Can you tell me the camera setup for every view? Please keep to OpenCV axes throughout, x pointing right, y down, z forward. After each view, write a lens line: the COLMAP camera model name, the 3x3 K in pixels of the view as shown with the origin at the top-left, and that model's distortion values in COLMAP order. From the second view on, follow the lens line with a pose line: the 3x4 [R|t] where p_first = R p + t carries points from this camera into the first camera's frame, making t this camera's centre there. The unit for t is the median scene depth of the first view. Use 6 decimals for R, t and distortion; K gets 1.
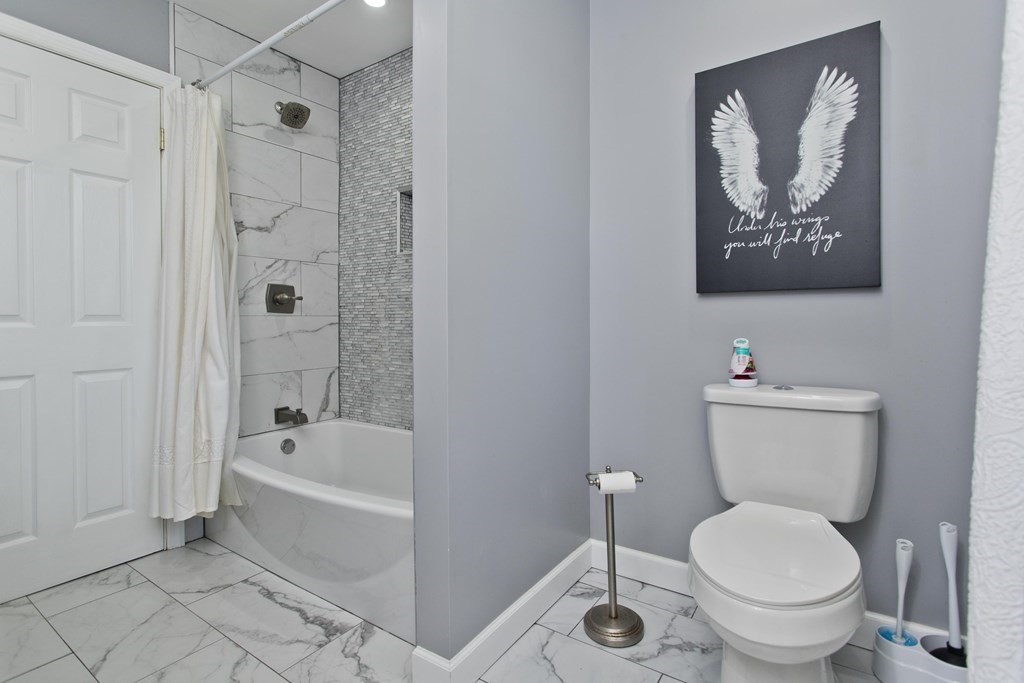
lens RADIAL K [[495.6, 0, 520.9], [0, 495.6, 332.1], [0, 0, 1]] dist [0.001696, -0.000010]
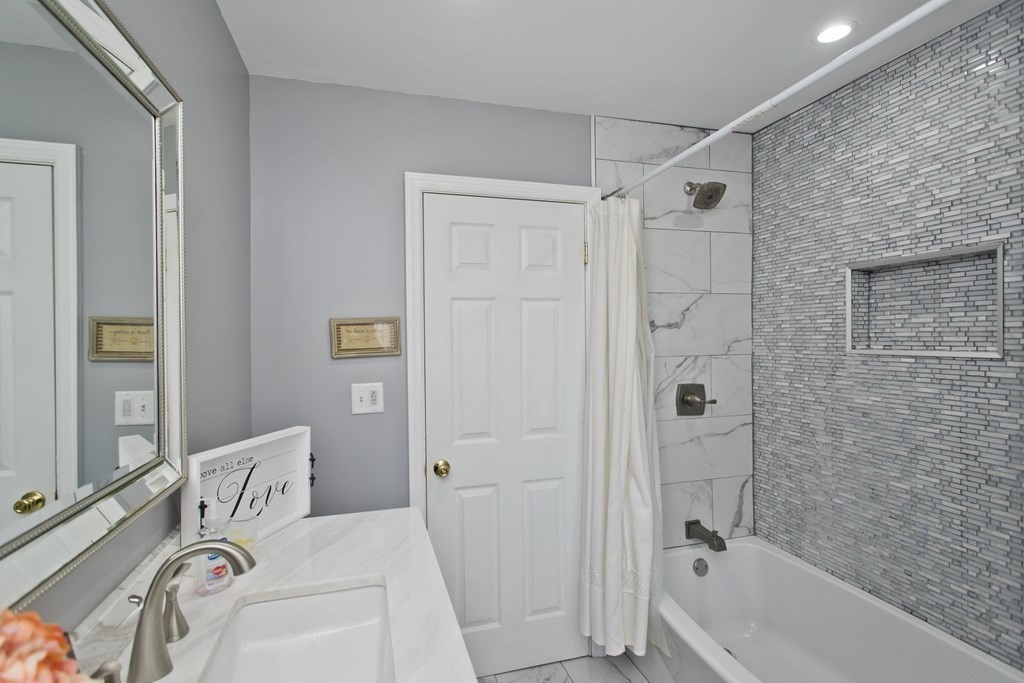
lens RADIAL K [[495.6, 0, 512.2], [0, 495.6, 344.8], [0, 0, 1]] dist [0.001696, -0.000010]
pose [[0.775841, -0.004795, -0.630911, -0.168840], [0.004982, 0.999987, -0.001473, -0.169131], [0.630909, -0.002000, 0.775854, 0.096866]]
